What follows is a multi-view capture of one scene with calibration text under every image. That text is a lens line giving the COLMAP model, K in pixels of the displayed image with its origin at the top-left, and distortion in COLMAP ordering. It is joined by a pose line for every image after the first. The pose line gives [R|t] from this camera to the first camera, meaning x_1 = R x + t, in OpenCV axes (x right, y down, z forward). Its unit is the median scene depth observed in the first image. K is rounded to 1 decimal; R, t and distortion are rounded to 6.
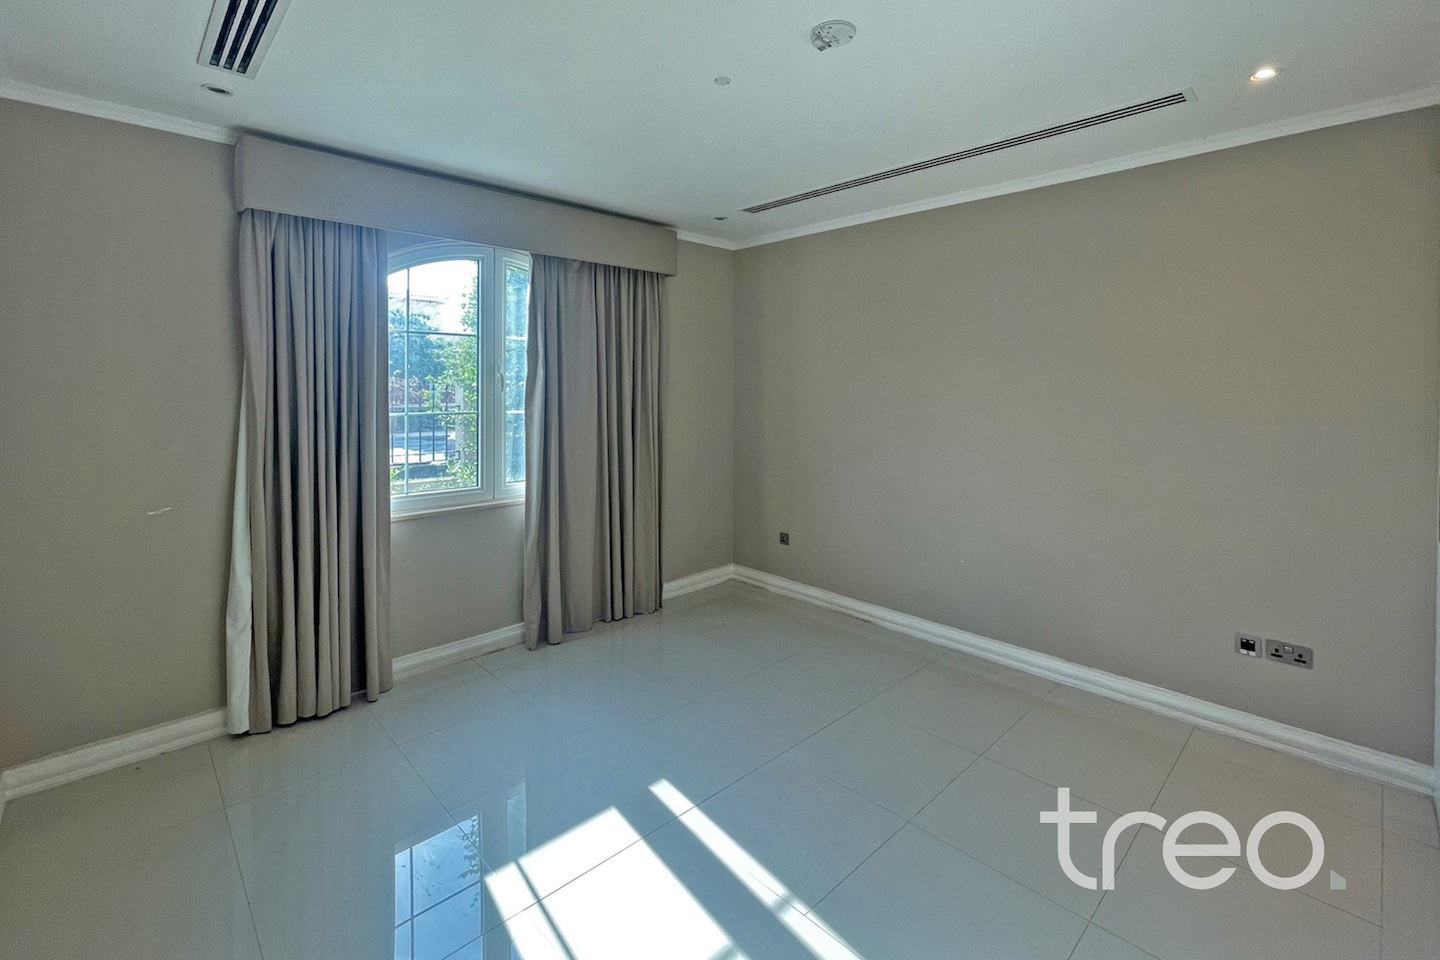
lens RADIAL K [[632.9, 0, 721.1], [0, 632.9, 389.6], [0, 0, 1]] dist [-0.001233, -0.000053]
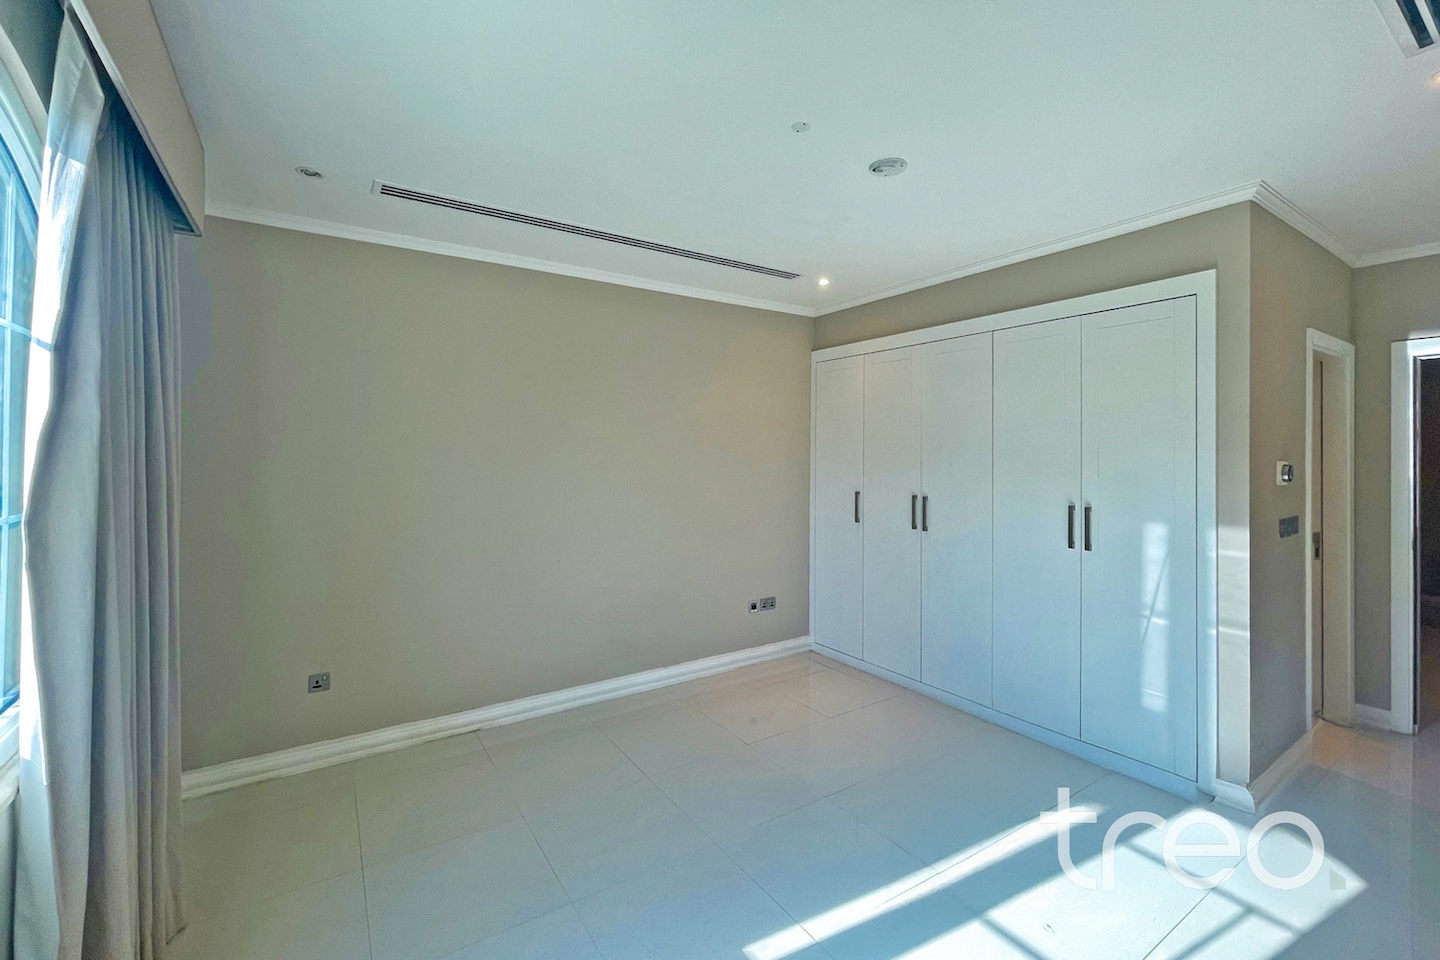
lens RADIAL K [[611.7, 0, 720.0], [0, 611.7, 446.9], [0, 0, 1]] dist [0.000910, 0.000033]
pose [[0.174794, 0.005520, 0.984590, -0.663014], [0.005694, 0.999962, -0.006617, -0.007029], [-0.984589, 0.006763, 0.174756, 0.683331]]
